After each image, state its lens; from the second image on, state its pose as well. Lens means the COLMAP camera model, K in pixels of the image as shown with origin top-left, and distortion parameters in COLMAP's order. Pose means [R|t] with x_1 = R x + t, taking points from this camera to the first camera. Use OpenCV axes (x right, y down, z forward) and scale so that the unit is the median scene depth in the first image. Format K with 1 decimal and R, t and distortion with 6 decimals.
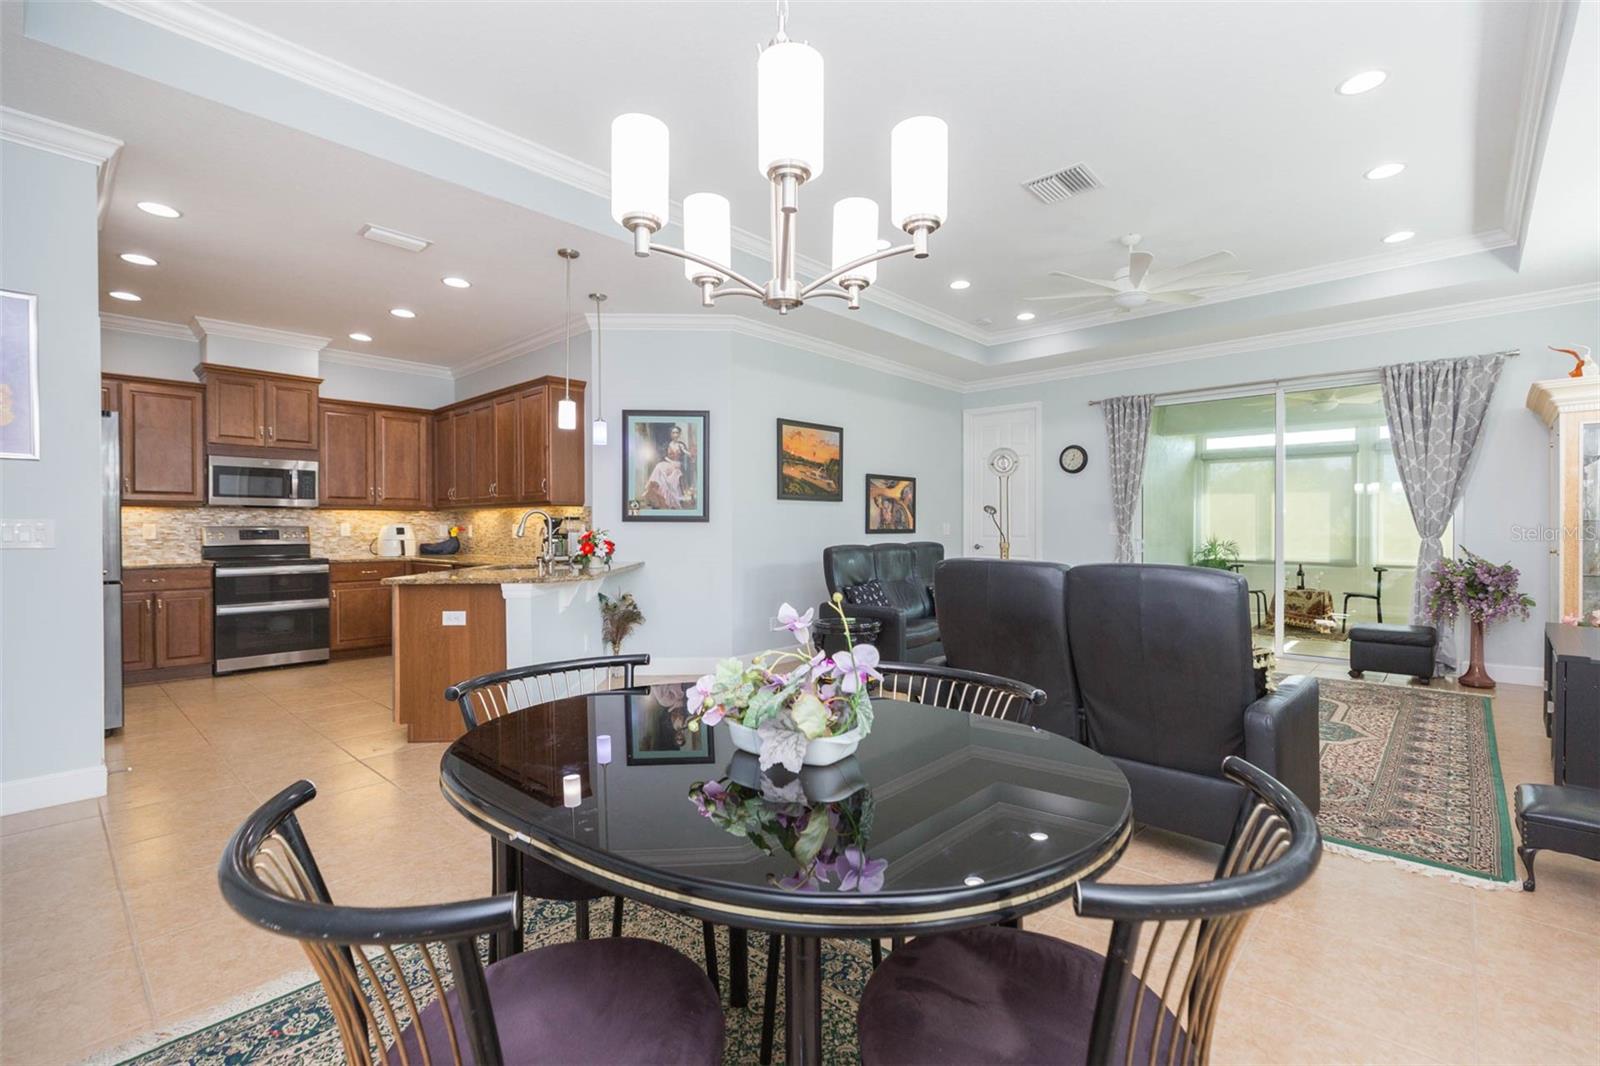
lens RADIAL K [[713.8, 0, 799.7], [0, 713.8, 534.6], [0, 0, 1]] dist [0.007347, -0.001101]
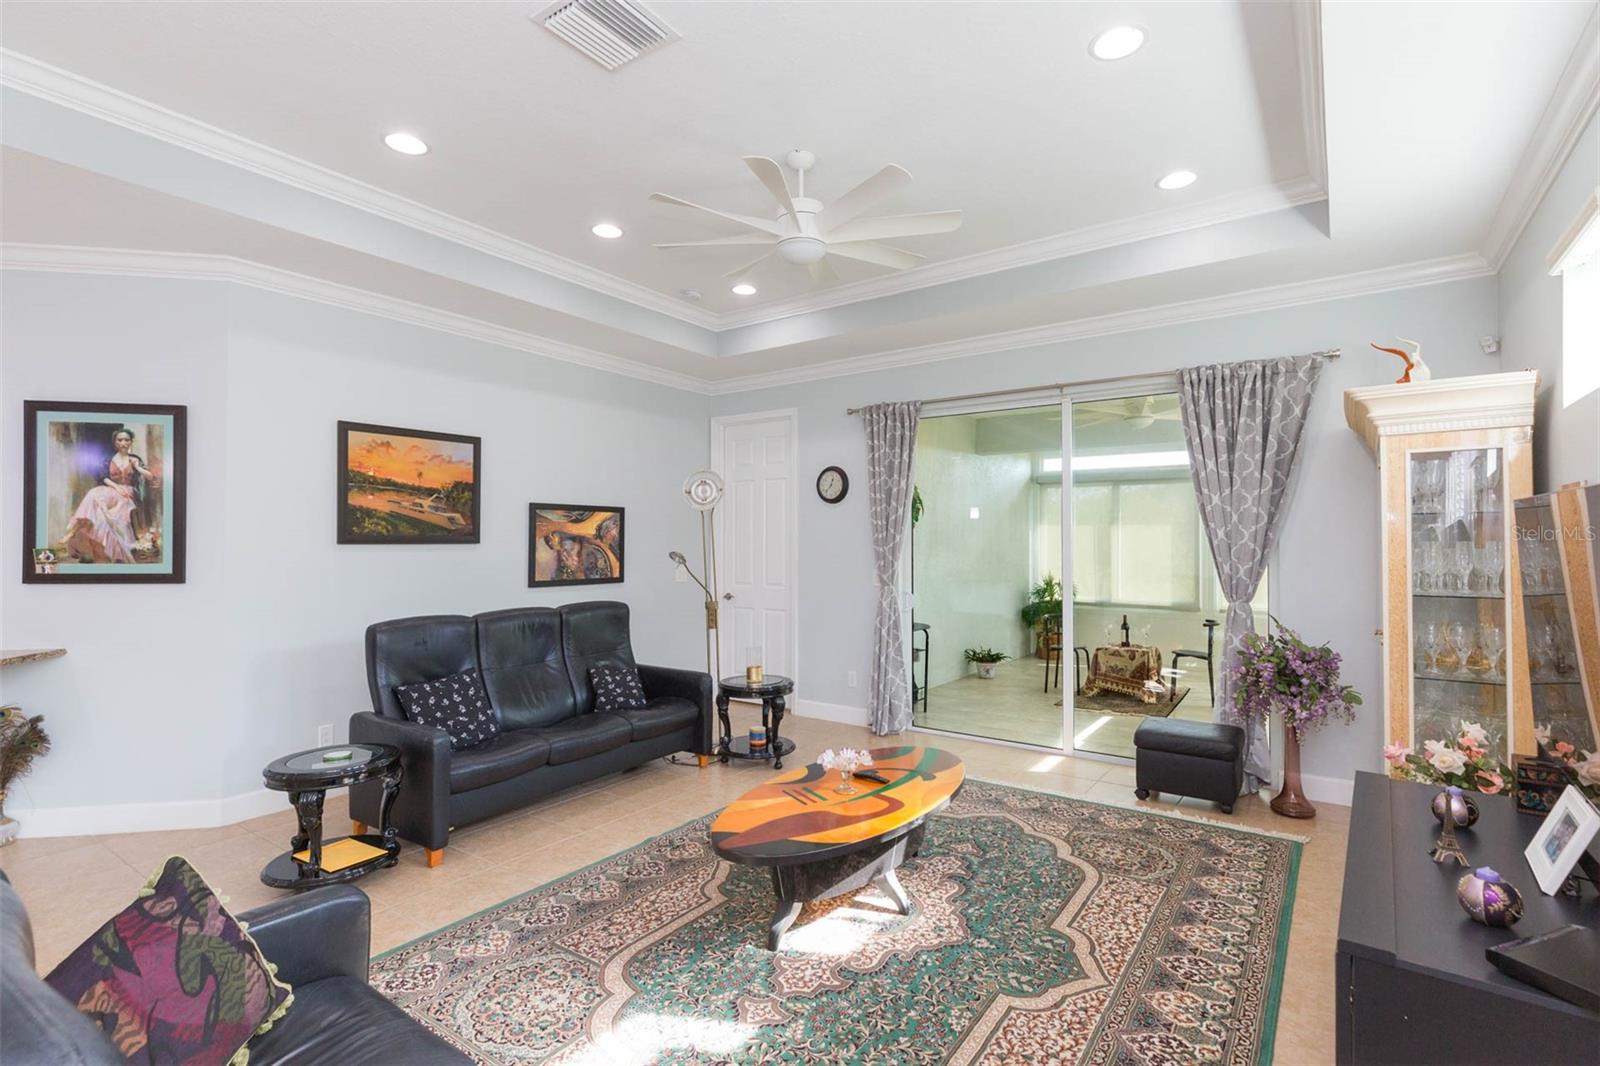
lens RADIAL K [[713.8, 0, 834.5], [0, 713.8, 530.8], [0, 0, 1]] dist [0.007347, -0.001101]
pose [[0.992451, 0.003080, 0.122601, 0.341481], [-0.000604, 0.999795, -0.020229, -0.048360], [-0.122638, 0.020002, 0.992250, 0.290046]]
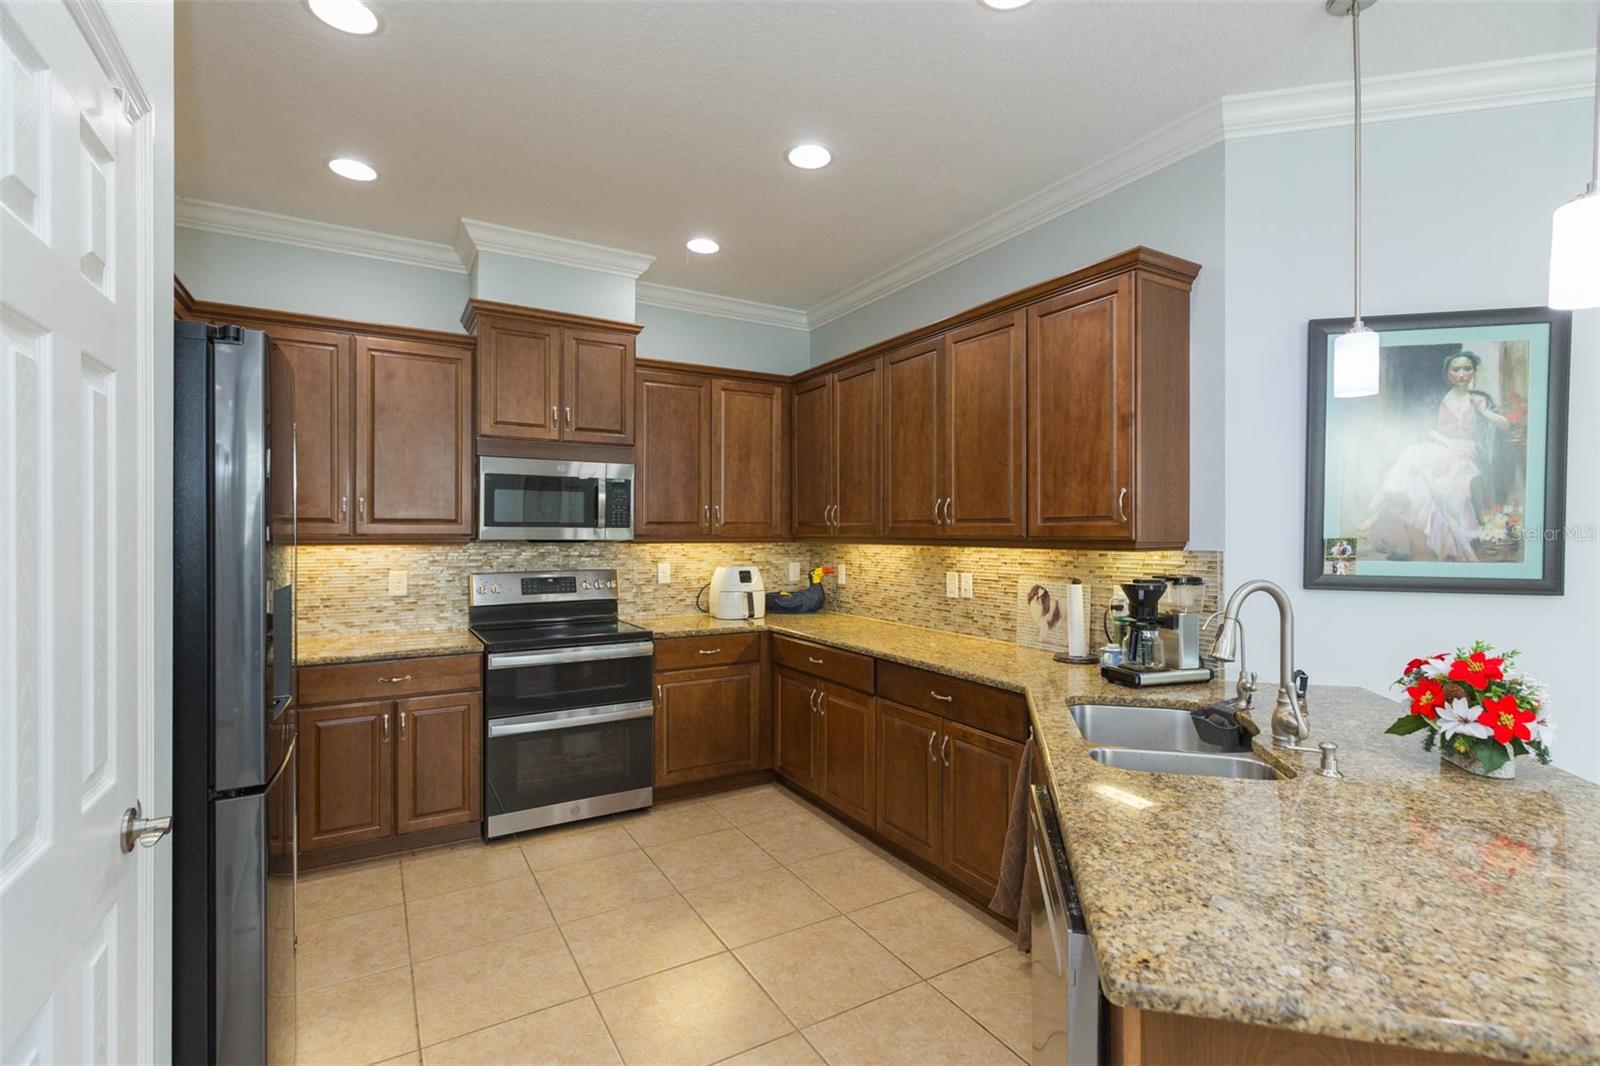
lens RADIAL K [[713.8, 0, 802.5], [0, 713.8, 533.6], [0, 0, 1]] dist [0.007347, -0.001101]
pose [[0.962599, 0.004235, -0.270897, -0.394146], [-0.005370, 0.999980, -0.003451, -0.044858], [0.270877, 0.004776, 0.962602, 0.488363]]
